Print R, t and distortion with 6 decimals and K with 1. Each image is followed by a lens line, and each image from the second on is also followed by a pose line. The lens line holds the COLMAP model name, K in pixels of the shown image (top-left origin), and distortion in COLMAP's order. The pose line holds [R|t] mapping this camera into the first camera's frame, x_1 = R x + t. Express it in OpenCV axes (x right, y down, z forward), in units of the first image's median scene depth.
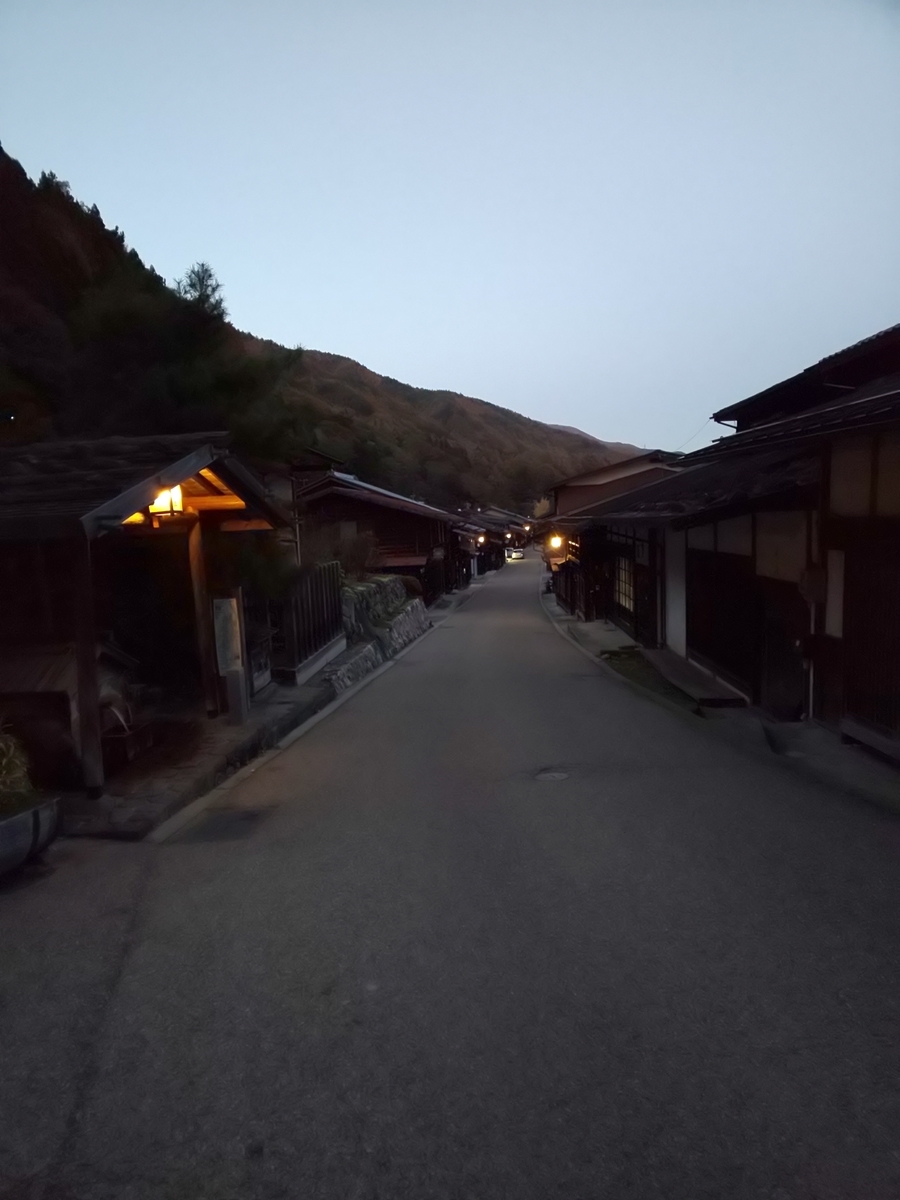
lens RADIAL K [[703.2, 0, 447.7], [0, 703.2, 606.5], [0, 0, 1]] dist [-0.004827, -0.003353]
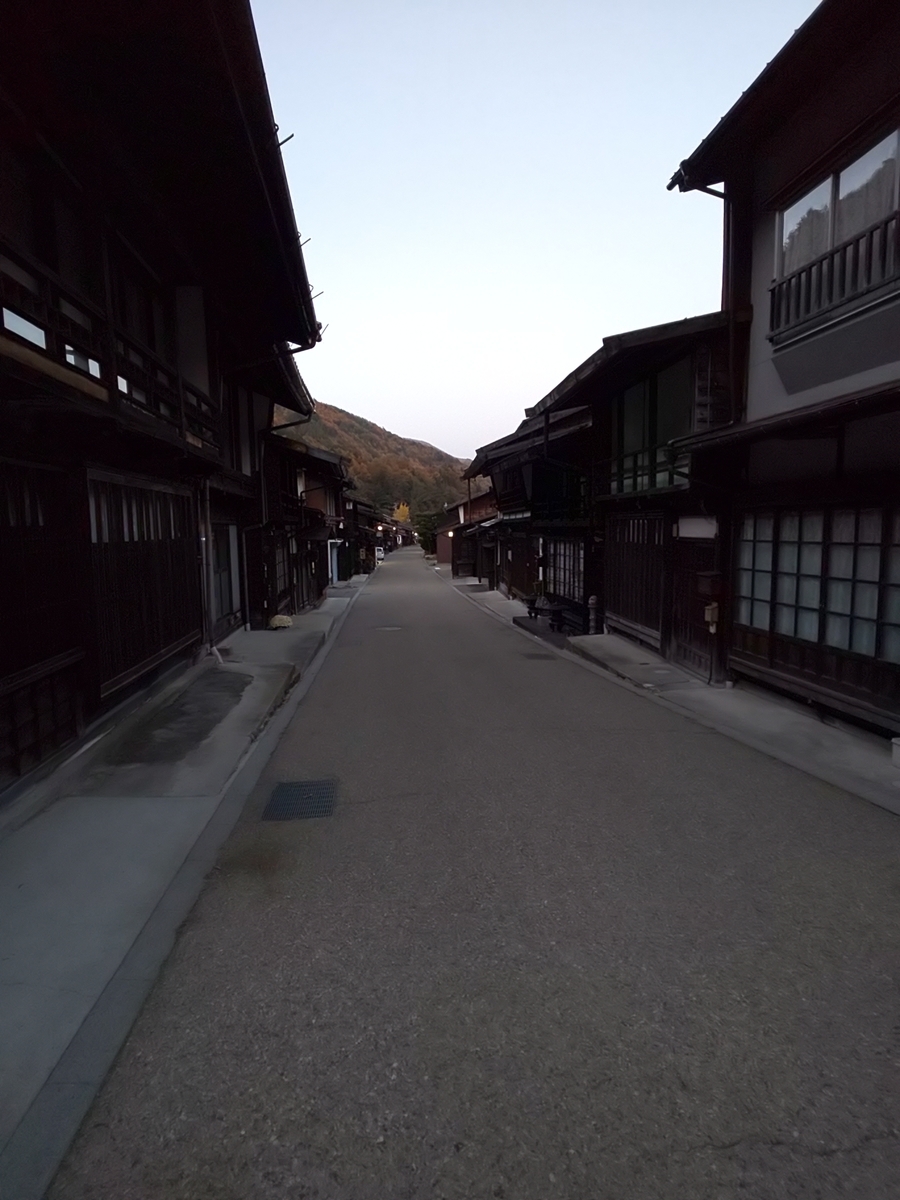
lens RADIAL K [[703.2, 0, 447.7], [0, 703.2, 606.5], [0, 0, 1]] dist [-0.004827, -0.003353]
pose [[0.978915, -0.001821, 0.204258, 0.012061], [0.004844, 0.999886, -0.014298, -0.014299], [-0.204209, 0.014986, 0.978813, 0.398274]]
